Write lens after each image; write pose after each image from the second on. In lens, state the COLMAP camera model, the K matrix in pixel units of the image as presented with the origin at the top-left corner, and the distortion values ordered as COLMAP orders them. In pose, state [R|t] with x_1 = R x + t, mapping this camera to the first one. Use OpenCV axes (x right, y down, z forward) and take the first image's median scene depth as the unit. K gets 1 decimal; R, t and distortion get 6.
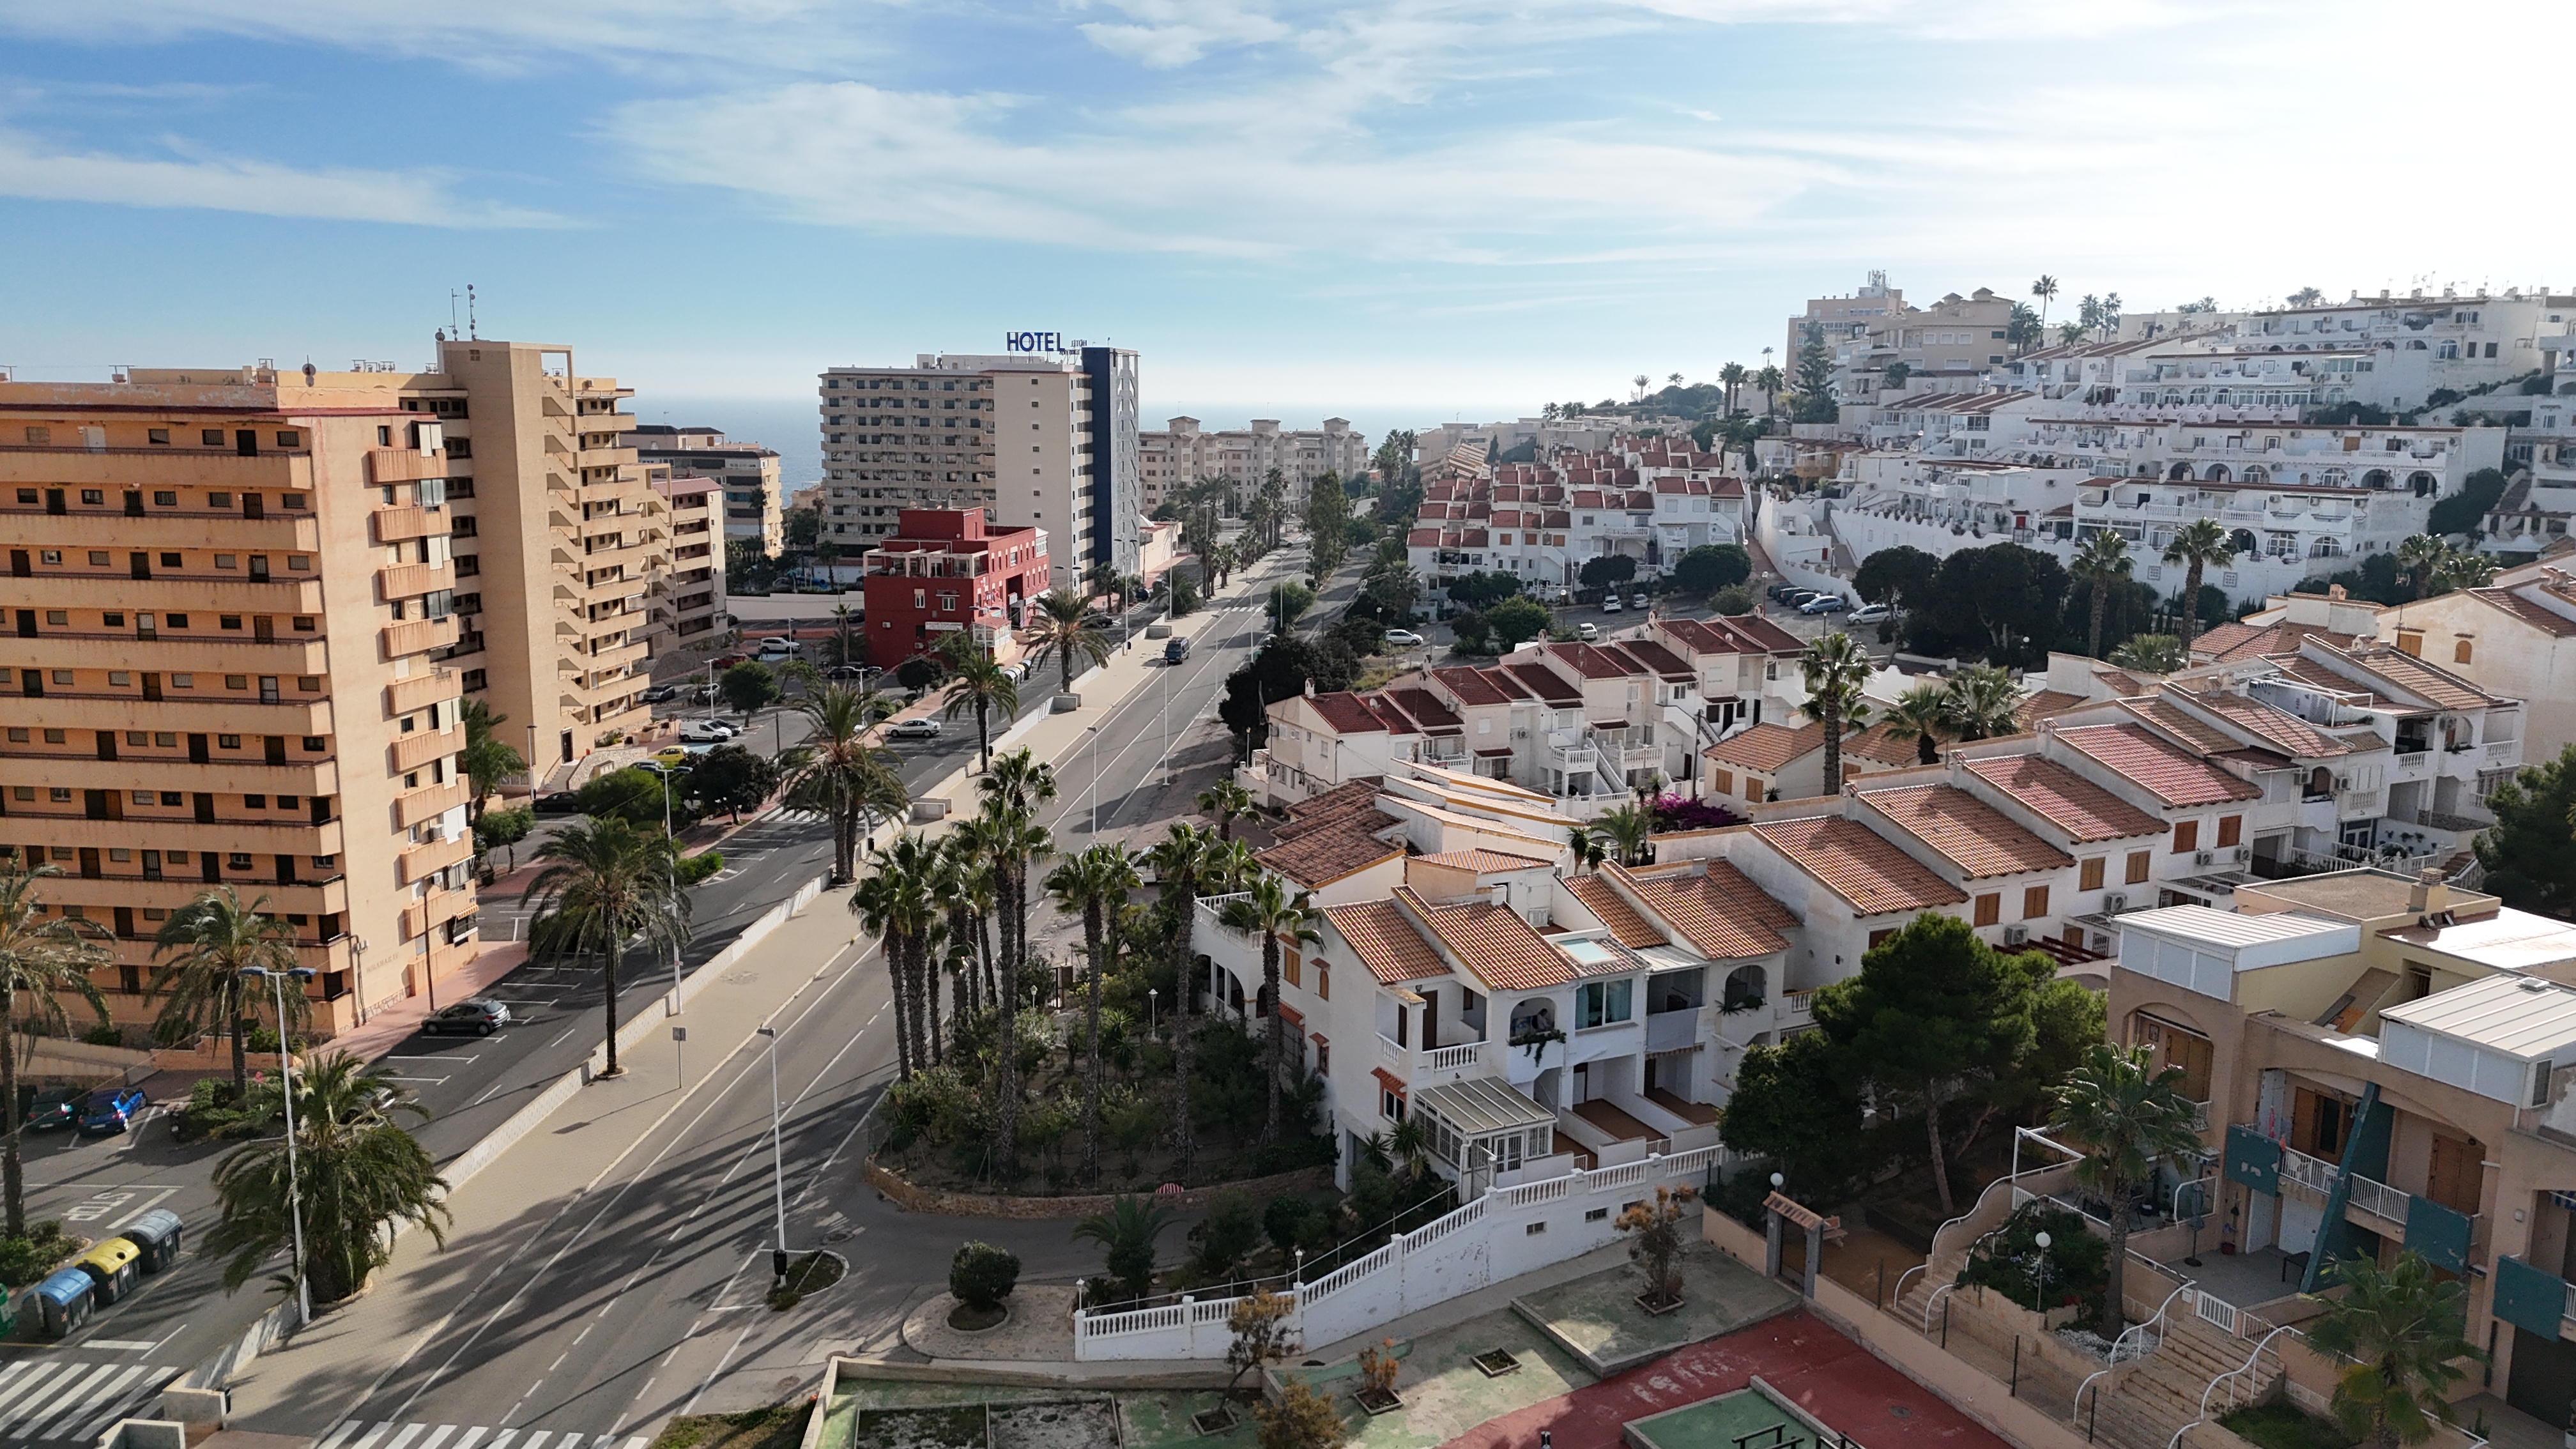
lens RADIAL K [[1914.2, 0, 1274.2], [0, 1914.2, 749.5], [0, 0, 1]] dist [0.066332, -0.070134]
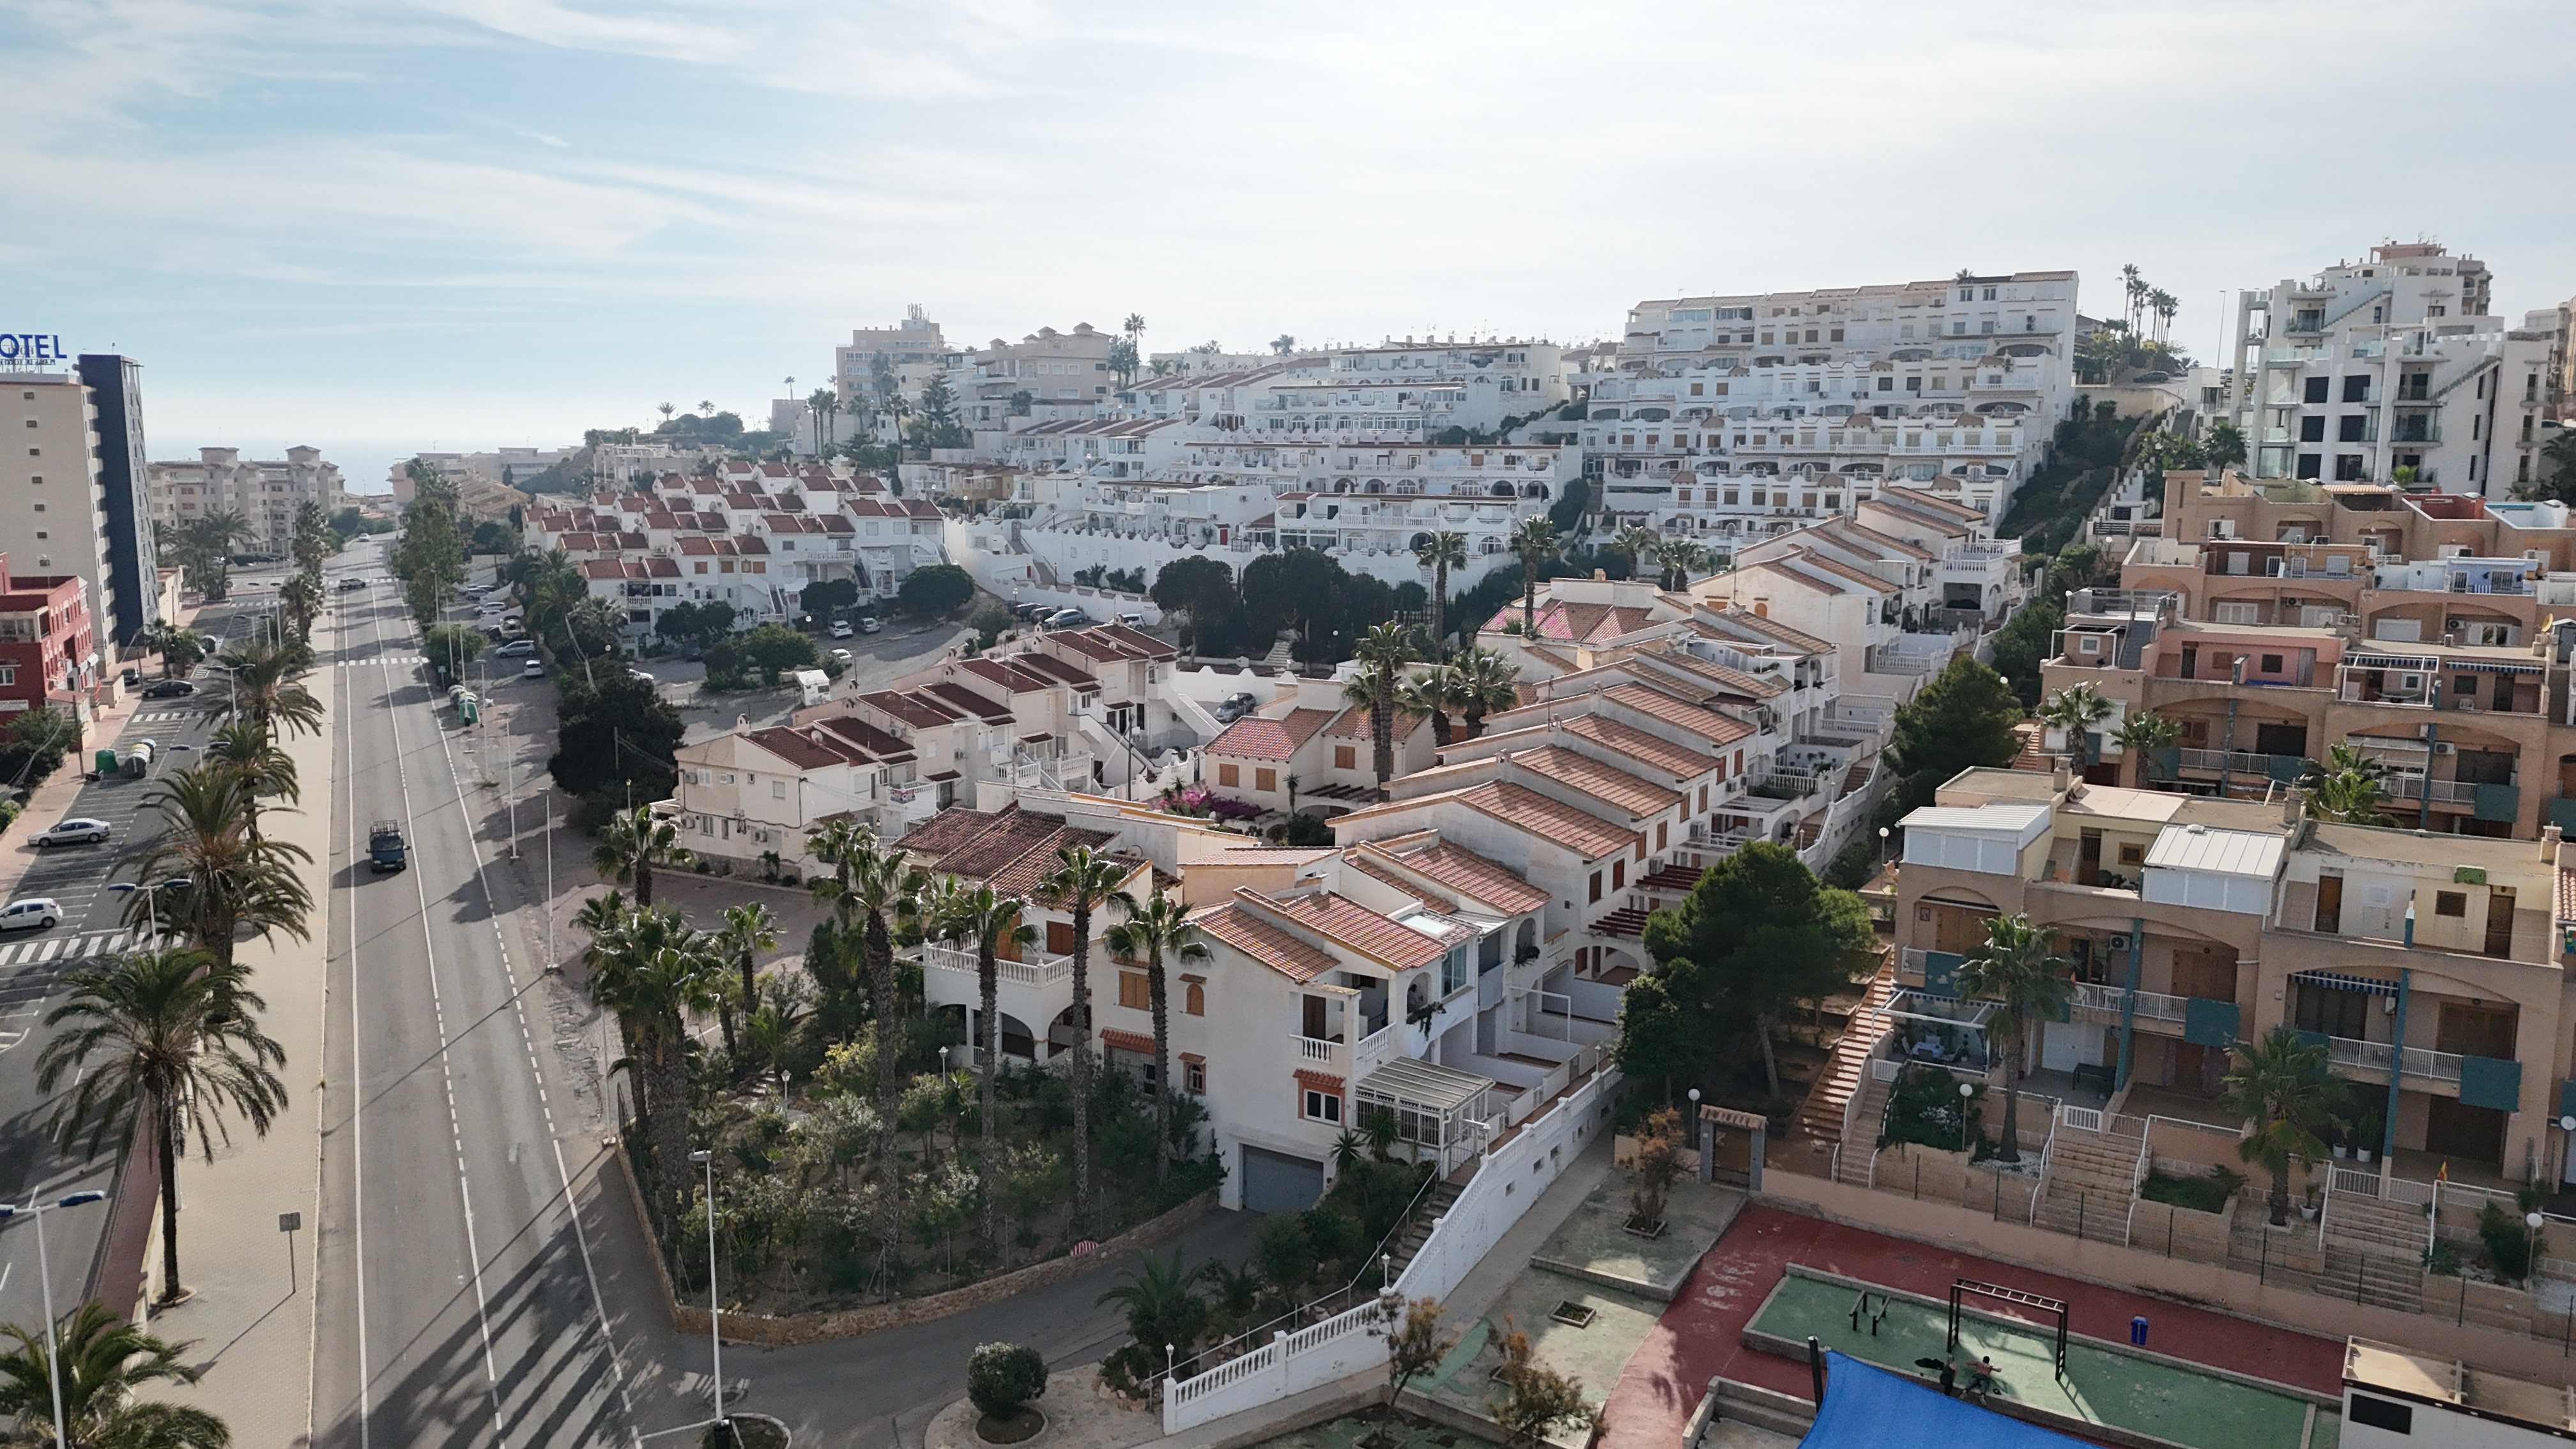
lens RADIAL K [[1914.2, 0, 1293.6], [0, 1914.2, 738.5], [0, 0, 1]] dist [0.066332, -0.070134]
pose [[0.837373, -0.086211, 0.539791, -0.168086], [0.099288, 0.995047, 0.004896, -0.002766], [-0.537539, 0.049495, 0.841785, 0.060675]]
